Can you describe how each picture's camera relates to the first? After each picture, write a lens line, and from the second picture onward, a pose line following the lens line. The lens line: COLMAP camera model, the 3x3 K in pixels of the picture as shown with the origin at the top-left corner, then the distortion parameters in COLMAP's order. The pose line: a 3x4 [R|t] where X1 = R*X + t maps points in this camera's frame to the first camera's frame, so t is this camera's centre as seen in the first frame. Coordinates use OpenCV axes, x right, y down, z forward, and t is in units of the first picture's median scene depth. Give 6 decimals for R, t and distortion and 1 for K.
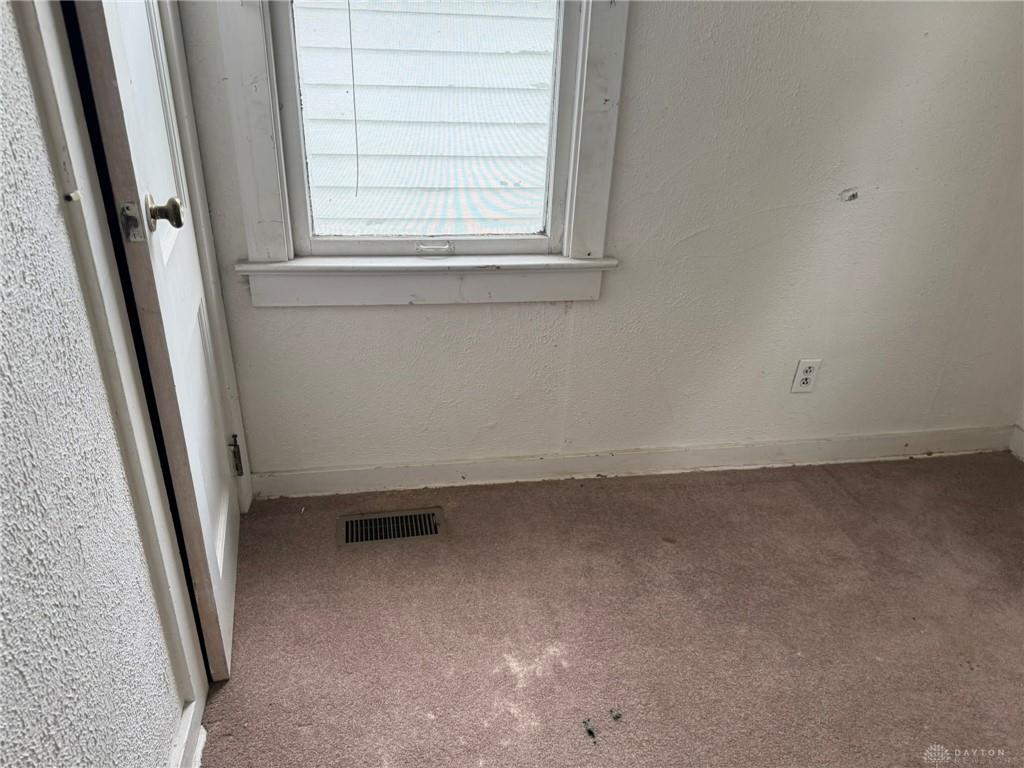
lens RADIAL K [[742.2, 0, 497.6], [0, 742.2, 374.8], [0, 0, 1]] dist [0.009427, -0.008820]
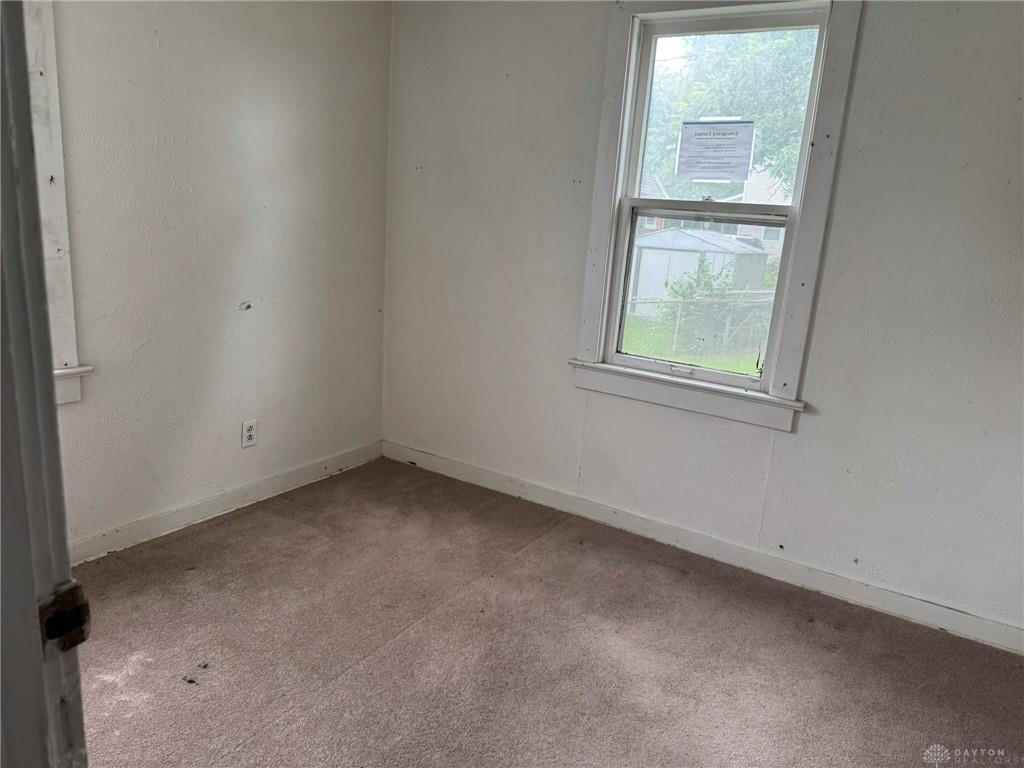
lens RADIAL K [[742.2, 0, 497.6], [0, 742.2, 374.8], [0, 0, 1]] dist [0.009427, -0.008820]
pose [[0.685498, -0.161796, 0.709869, -0.257098], [0.295911, 0.952749, -0.068598, 0.146187], [-0.665228, 0.257082, 0.700985, -0.330437]]
